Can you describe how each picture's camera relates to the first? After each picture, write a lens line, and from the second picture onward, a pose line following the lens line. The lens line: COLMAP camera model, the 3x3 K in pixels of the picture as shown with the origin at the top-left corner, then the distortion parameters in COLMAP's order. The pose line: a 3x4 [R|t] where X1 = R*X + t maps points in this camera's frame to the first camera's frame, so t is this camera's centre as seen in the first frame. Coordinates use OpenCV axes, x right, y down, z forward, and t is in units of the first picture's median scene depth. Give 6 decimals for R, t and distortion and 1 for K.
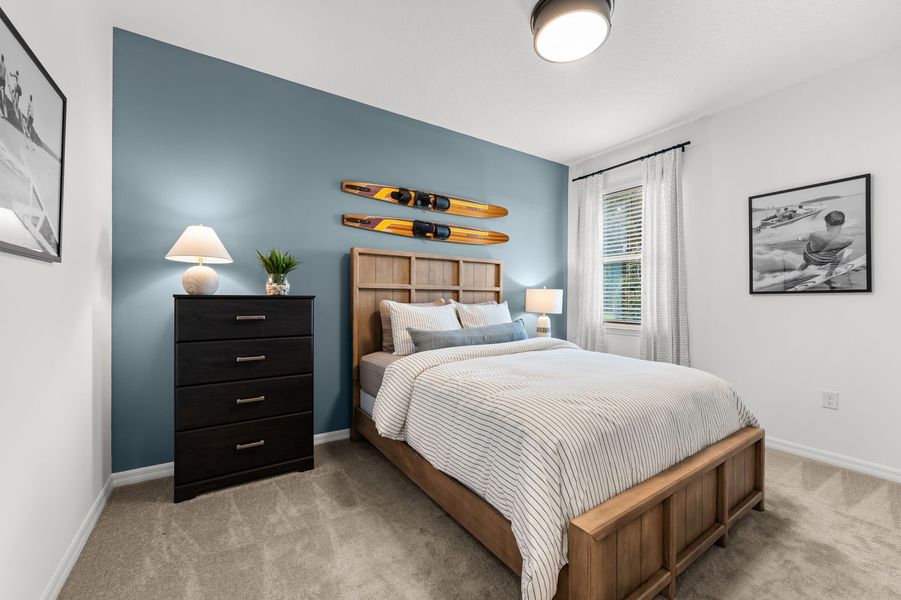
lens RADIAL K [[363.6, 0, 447.5], [0, 363.6, 297.1], [0, 0, 1]] dist [0.000687, -0.000169]
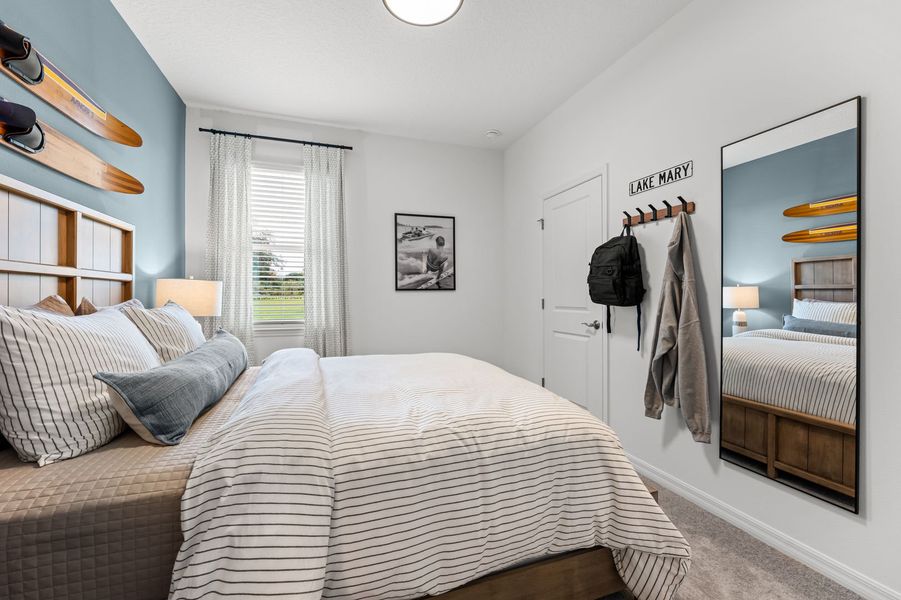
lens RADIAL K [[363.6, 0, 450.0], [0, 363.6, 299.0], [0, 0, 1]] dist [0.000687, -0.000169]
pose [[0.246274, -0.015007, 0.969084, -0.358567], [-0.002889, 0.999864, 0.016218, -0.000071], [-0.969196, -0.006794, 0.246197, 0.529339]]
